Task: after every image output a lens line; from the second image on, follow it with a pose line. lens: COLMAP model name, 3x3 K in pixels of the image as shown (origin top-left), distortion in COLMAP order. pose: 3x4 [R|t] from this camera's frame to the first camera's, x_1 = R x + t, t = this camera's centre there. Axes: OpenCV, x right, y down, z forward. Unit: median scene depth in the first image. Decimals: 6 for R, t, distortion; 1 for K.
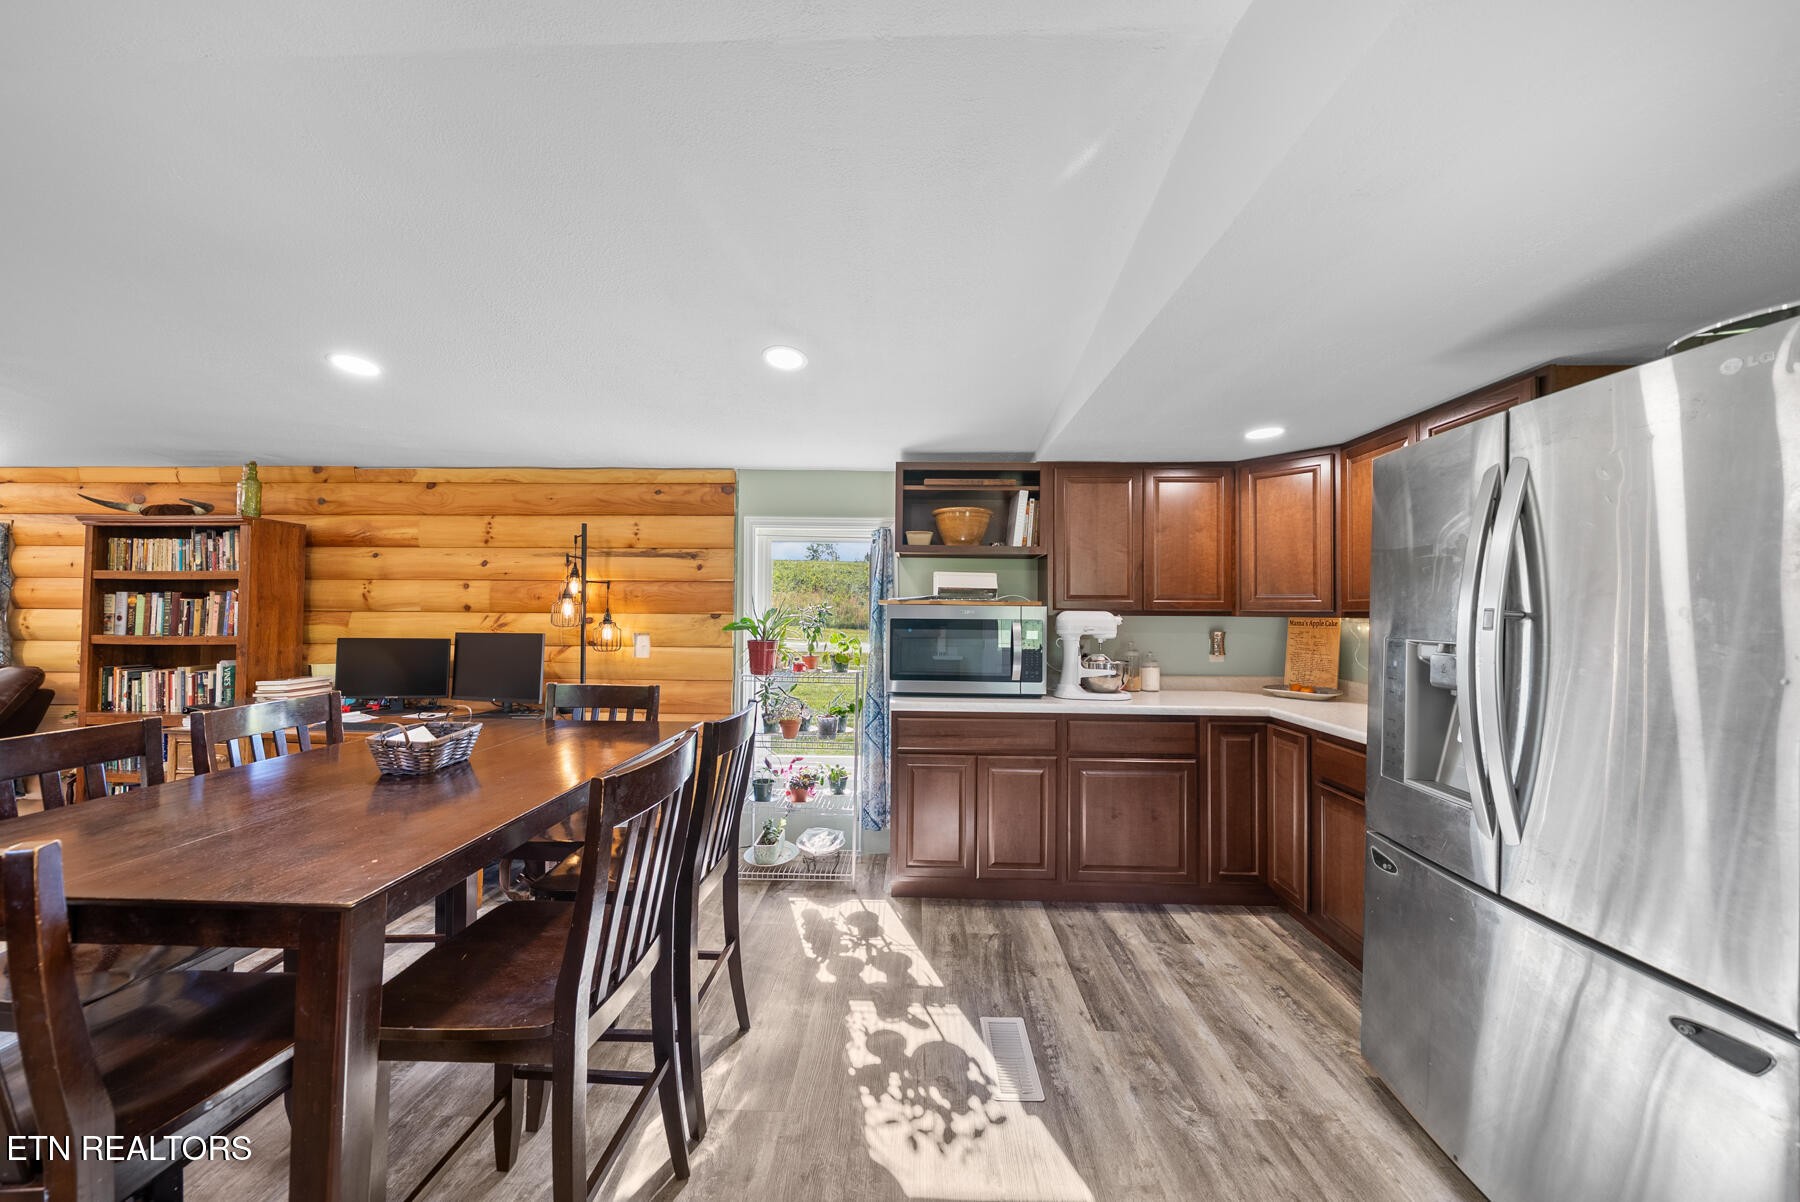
lens RADIAL K [[625.3, 0, 896.0], [0, 625.3, 601.9], [0, 0, 1]] dist [-0.001669, -0.000218]
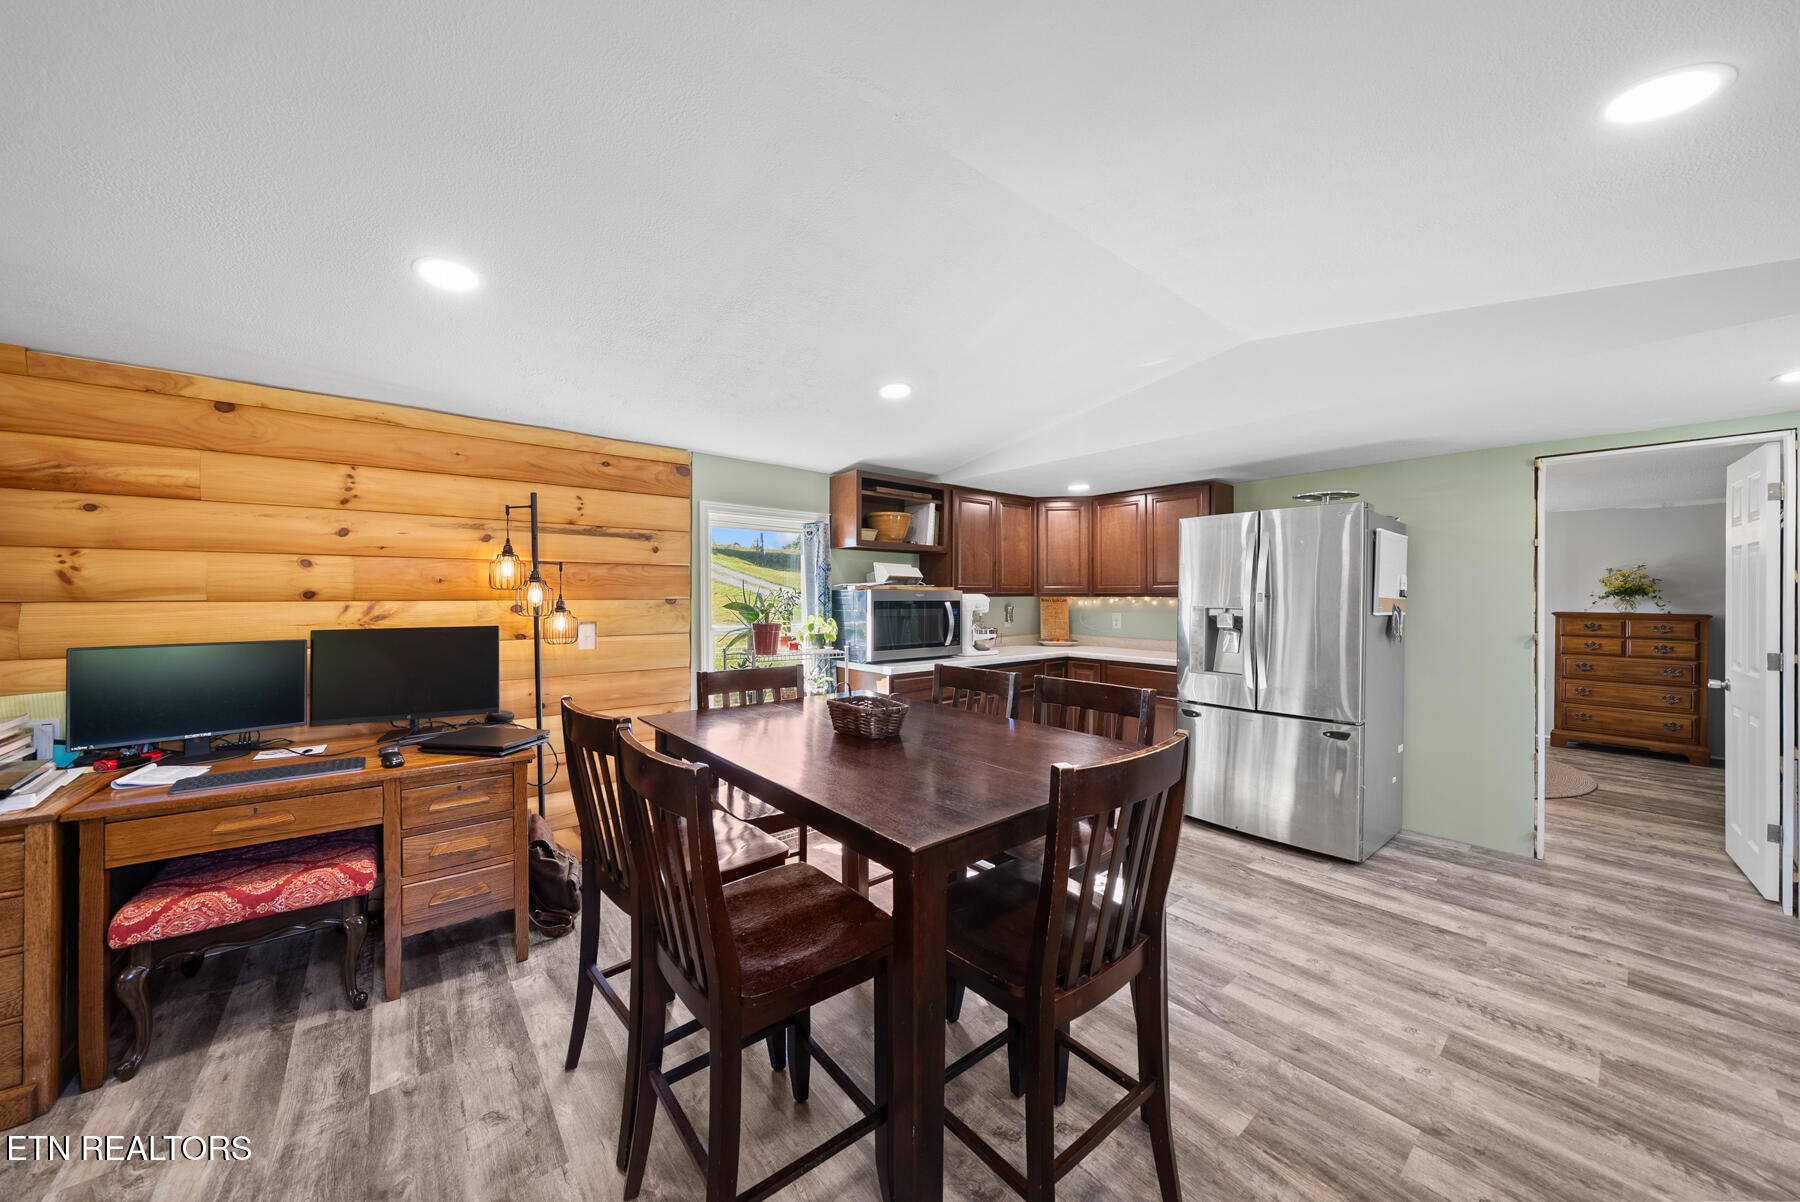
lens RADIAL K [[625.3, 0, 896.0], [0, 625.3, 601.9], [0, 0, 1]] dist [-0.001669, -0.000218]
pose [[0.747920, -0.015370, 0.663611, -0.669084], [-0.005490, 0.999554, 0.029338, -0.006499], [-0.663766, -0.025586, 0.747502, 0.047795]]
